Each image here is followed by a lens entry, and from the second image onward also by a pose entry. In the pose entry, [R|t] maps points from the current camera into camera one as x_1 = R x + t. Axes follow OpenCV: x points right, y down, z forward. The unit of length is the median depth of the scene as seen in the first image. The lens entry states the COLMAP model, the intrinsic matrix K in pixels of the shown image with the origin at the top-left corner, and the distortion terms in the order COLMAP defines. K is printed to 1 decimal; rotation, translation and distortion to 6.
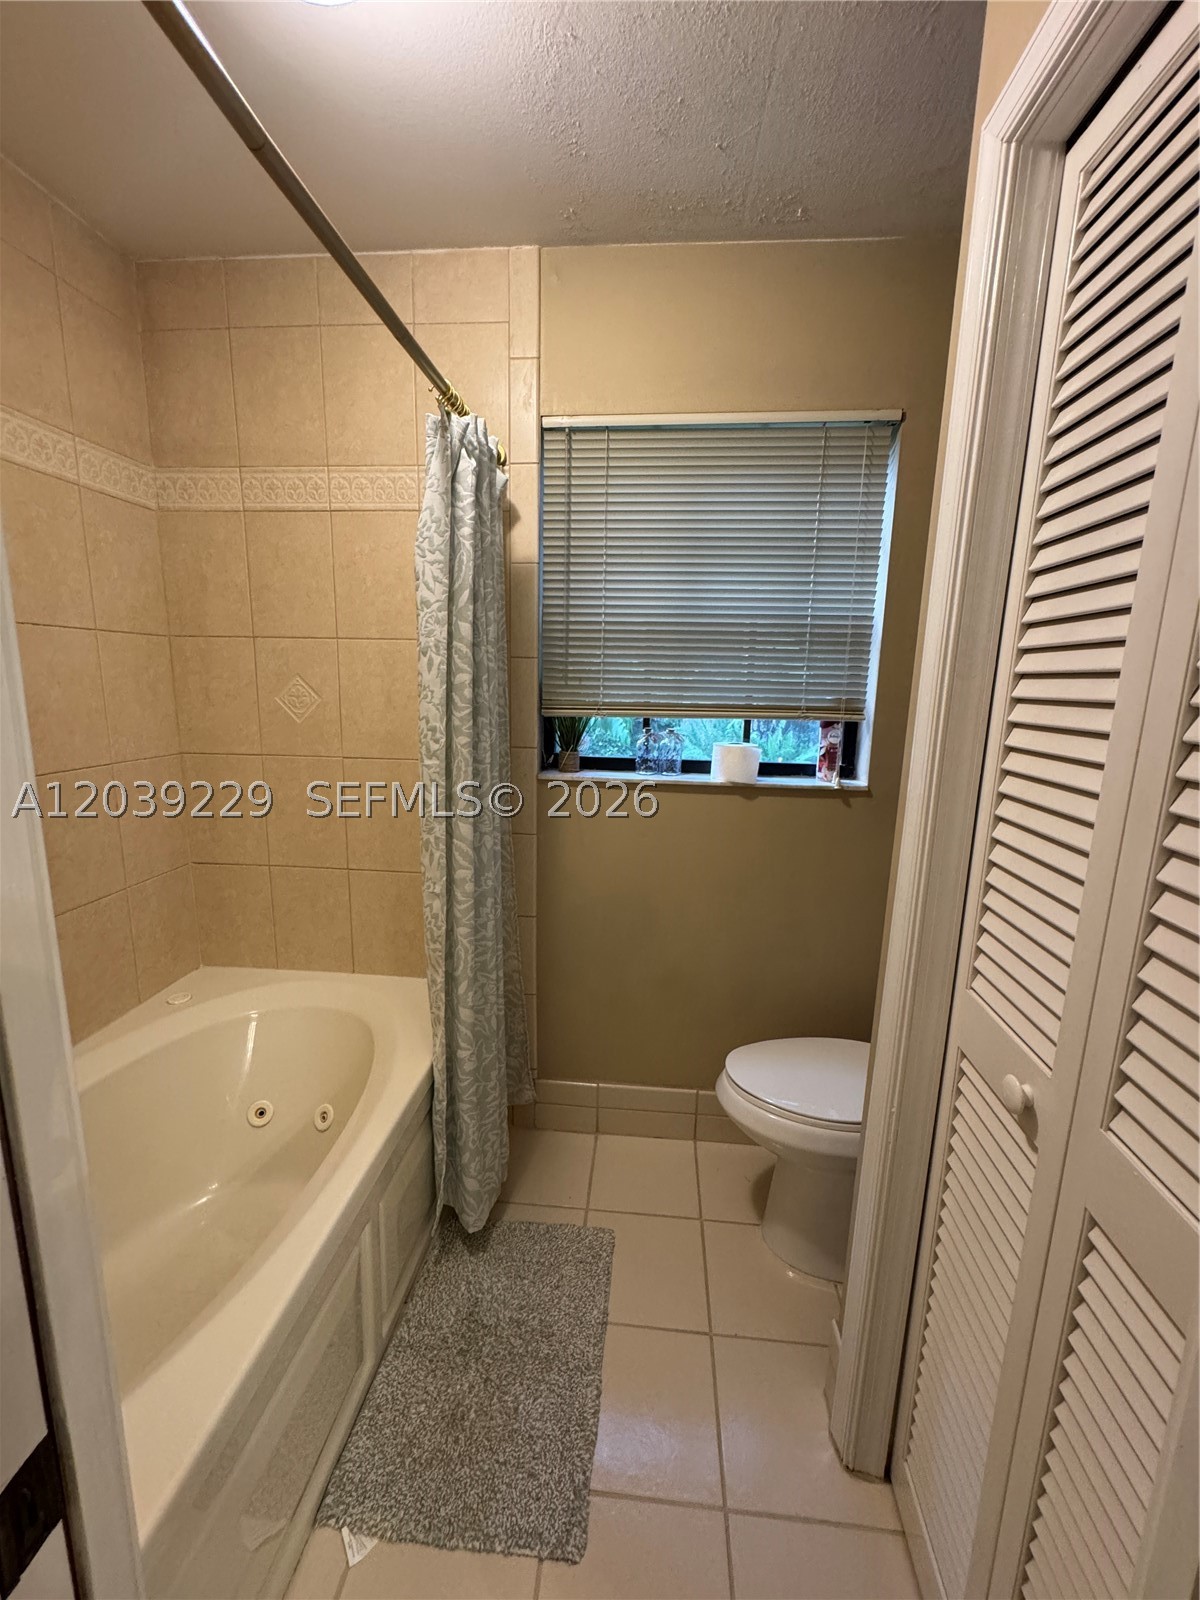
lens RADIAL K [[637.8, 0, 600.0], [0, 637.8, 800.0], [0, 0, 1]] dist [-0.000308, 0.000487]
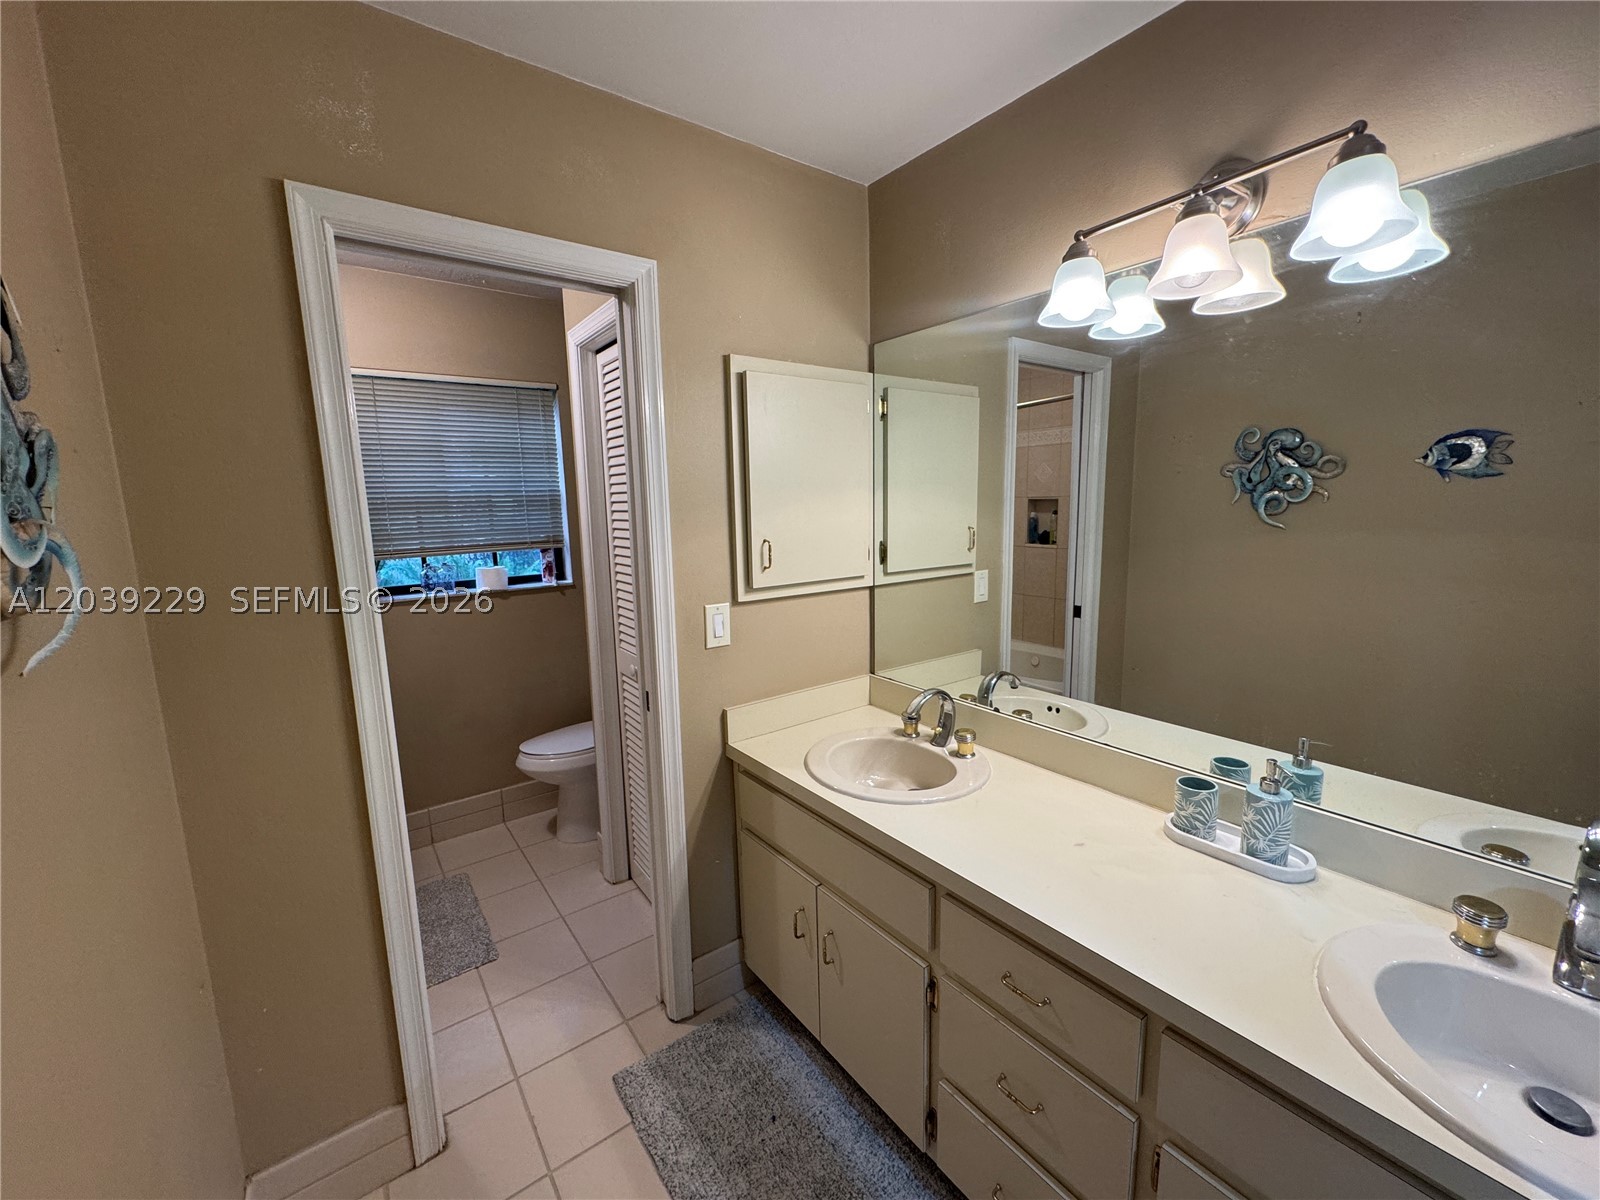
lens RADIAL K [[637.8, 0, 800.0], [0, 637.8, 600.0], [0, 0, 1]] dist [-0.000308, 0.000487]
pose [[0.739038, -0.139243, 0.659117, -0.299401], [0.159291, 0.986780, 0.029859, 0.074962], [-0.654561, 0.082924, 0.751448, -0.768170]]
